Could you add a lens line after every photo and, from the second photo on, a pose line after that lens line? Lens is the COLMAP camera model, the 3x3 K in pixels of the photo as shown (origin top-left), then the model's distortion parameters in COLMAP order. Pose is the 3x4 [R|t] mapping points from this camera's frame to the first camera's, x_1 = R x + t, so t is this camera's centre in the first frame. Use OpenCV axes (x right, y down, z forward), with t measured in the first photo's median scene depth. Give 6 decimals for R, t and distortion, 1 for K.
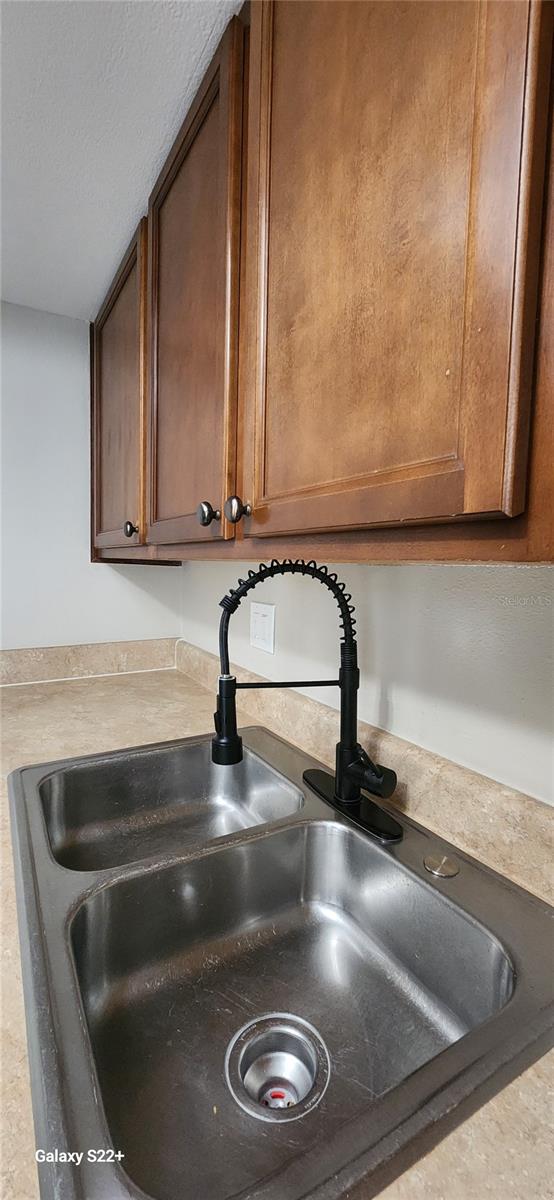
lens RADIAL K [[480.6, 0, 276.5], [0, 480.6, 596.3], [0, 0, 1]] dist [-0.014341, -0.000491]
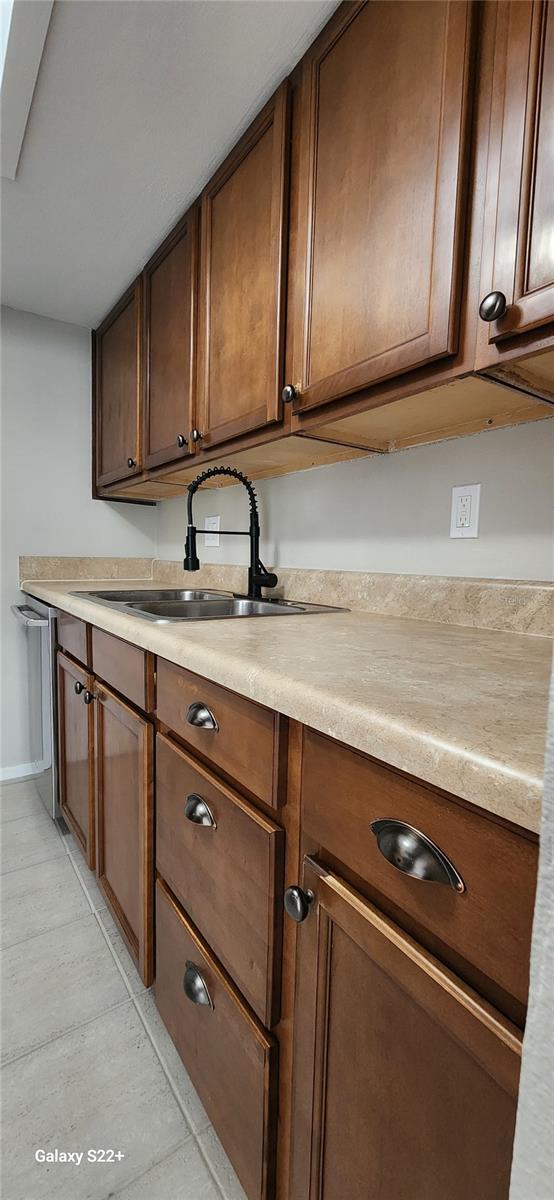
lens RADIAL K [[480.6, 0, 274.6], [0, 480.6, 603.0], [0, 0, 1]] dist [-0.014341, -0.000491]
pose [[0.996780, -0.001645, 0.080163, 0.080717], [-0.000421, 0.999668, 0.025750, 0.435558], [-0.080179, -0.025701, 0.996449, -1.017151]]
